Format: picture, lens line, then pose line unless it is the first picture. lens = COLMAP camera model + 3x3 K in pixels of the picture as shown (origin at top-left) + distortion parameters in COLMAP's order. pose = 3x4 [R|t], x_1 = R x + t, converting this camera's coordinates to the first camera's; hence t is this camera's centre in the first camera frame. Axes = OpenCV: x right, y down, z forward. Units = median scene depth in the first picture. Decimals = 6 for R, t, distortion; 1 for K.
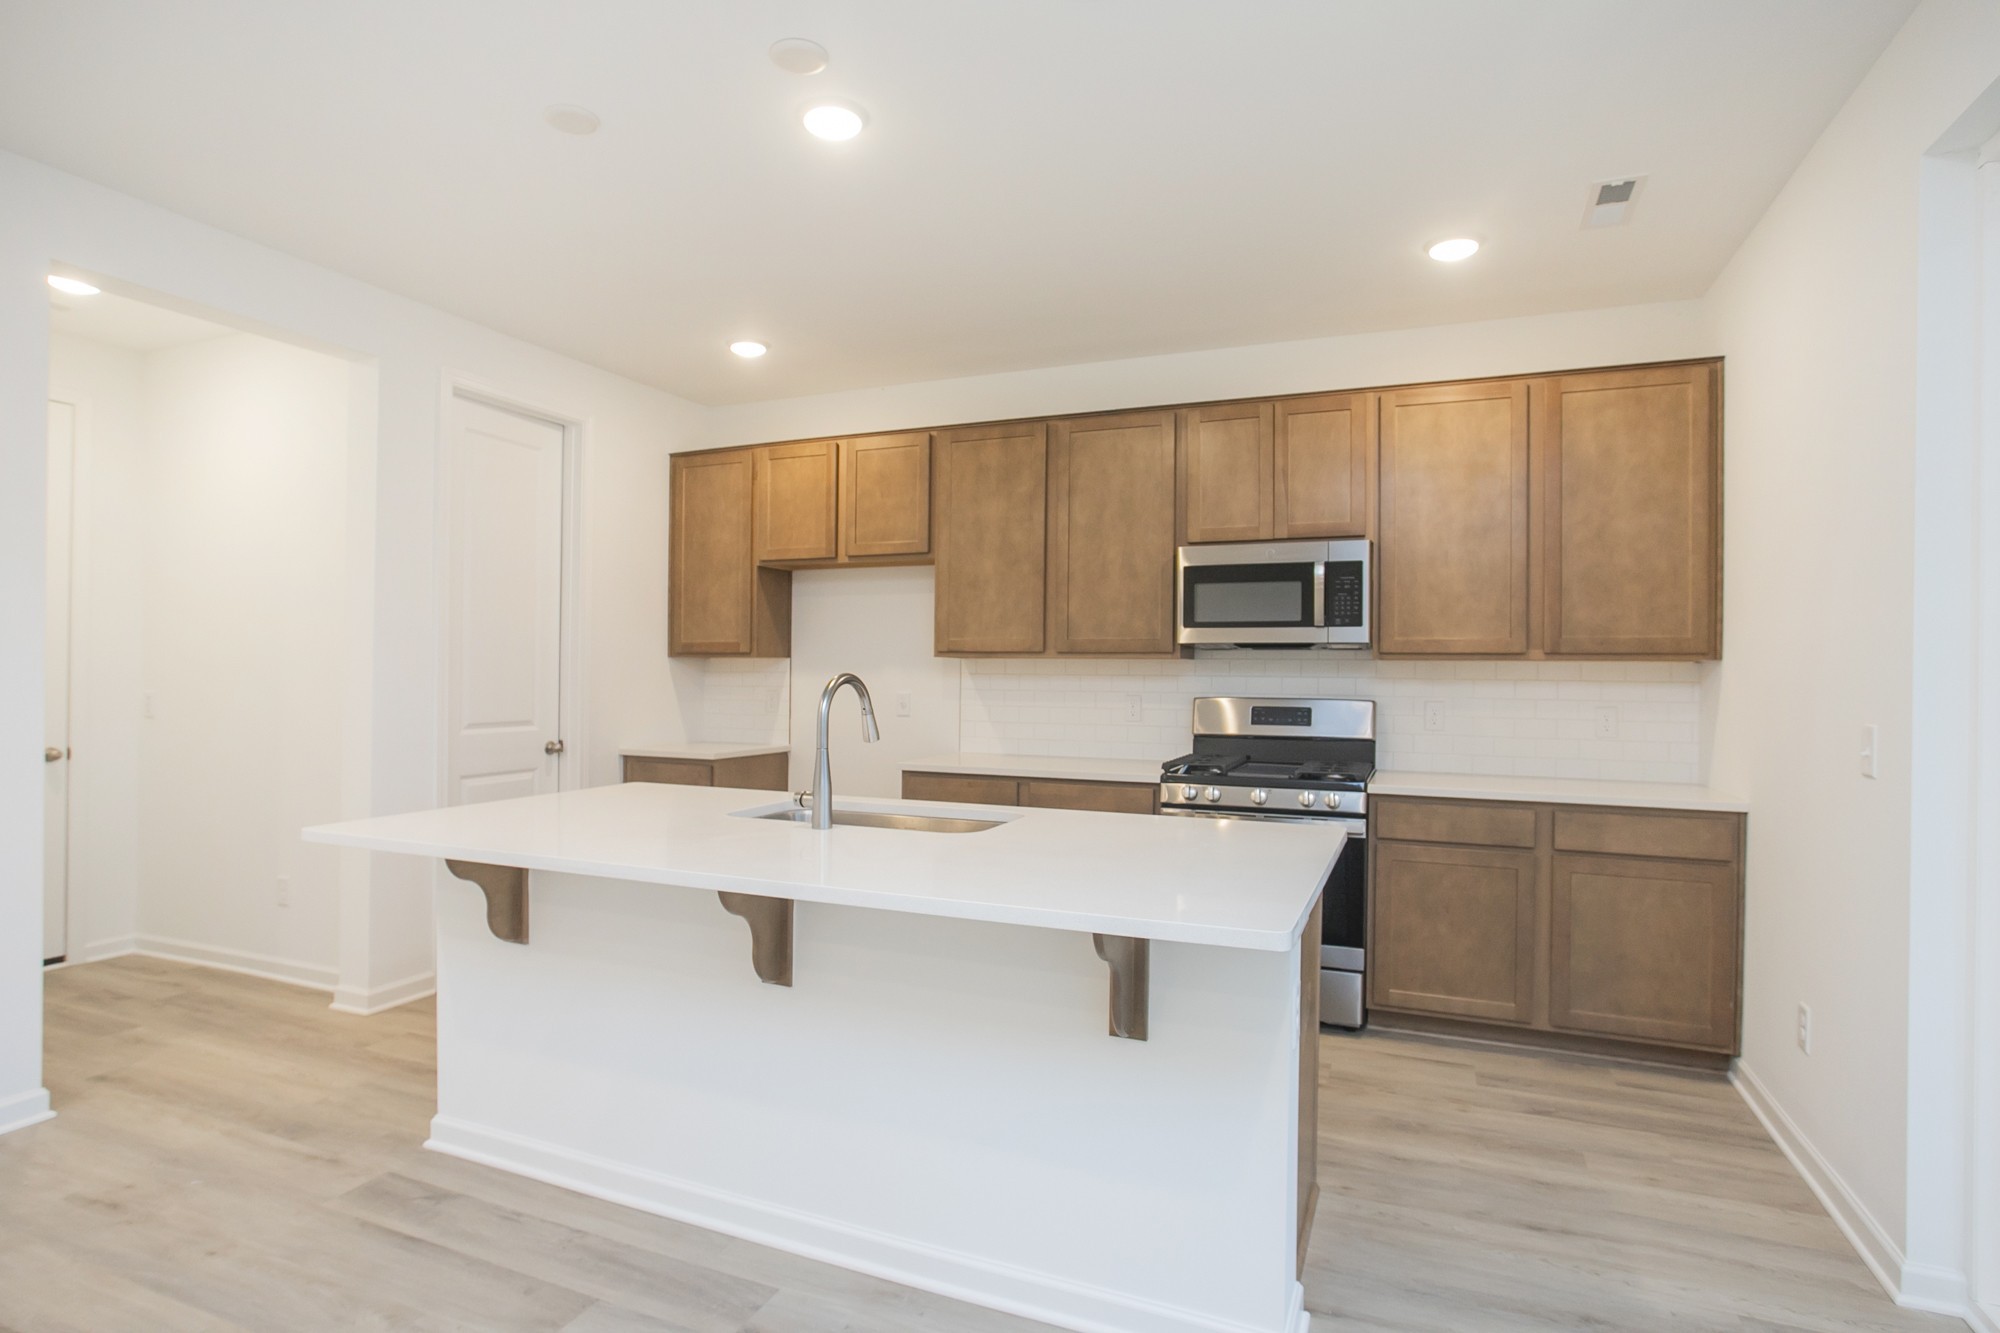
lens RADIAL K [[1035.0, 0, 989.2], [0, 1035.0, 658.7], [0, 0, 1]] dist [-0.047045, 0.028513]
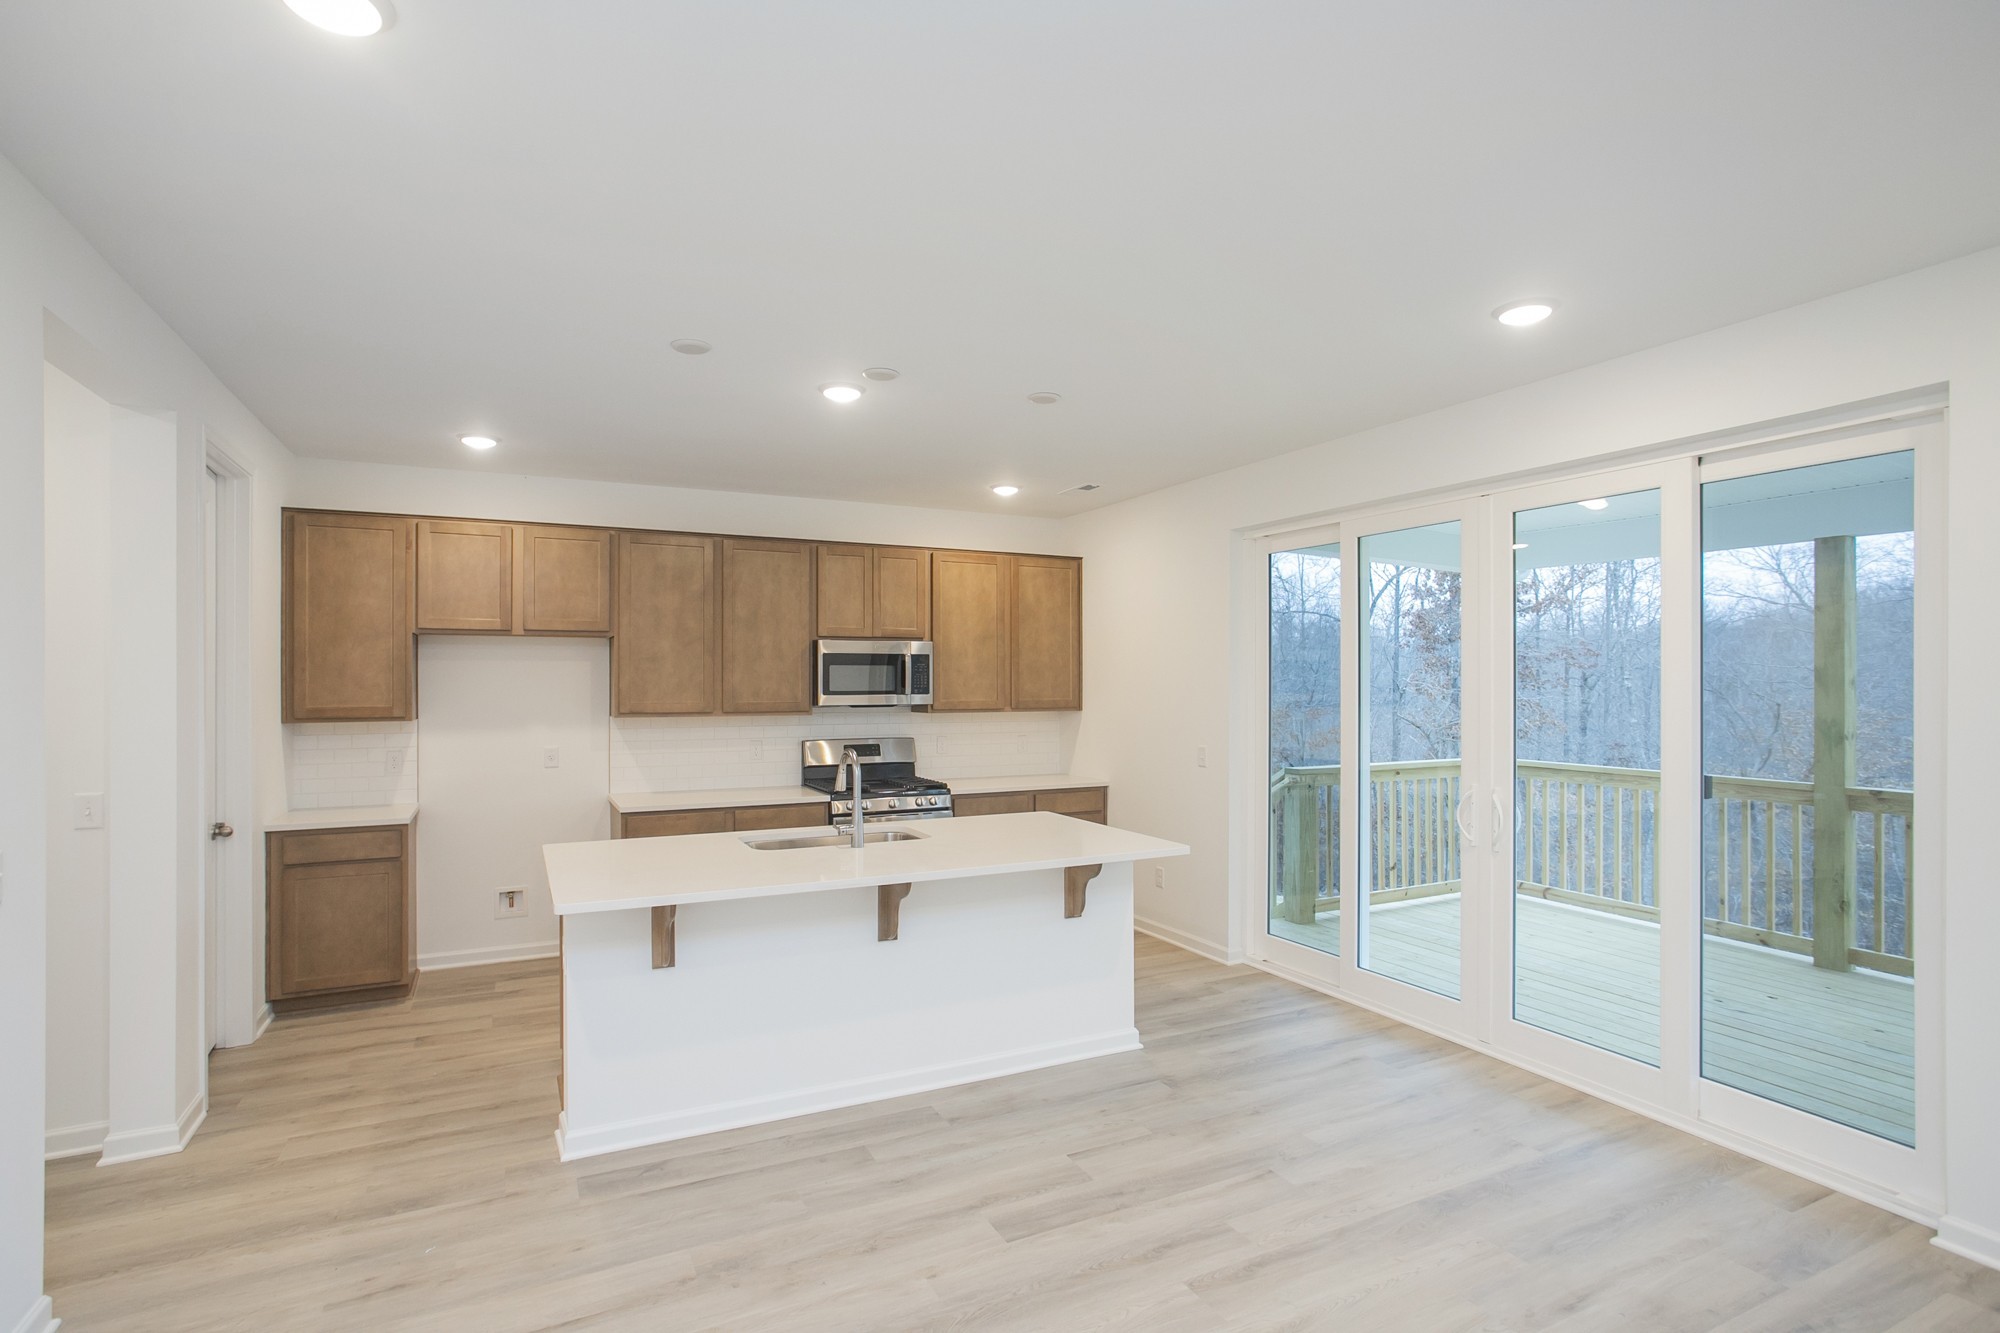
lens RADIAL K [[976.1, 0, 984.1], [0, 976.1, 674.5], [0, 0, 1]] dist [-0.039167, 0.026756]
pose [[0.650020, -0.003093, 0.759911, -0.737178], [-0.002628, 0.999977, 0.006318, -0.069999], [-0.759913, -0.006104, 0.649996, -0.078060]]
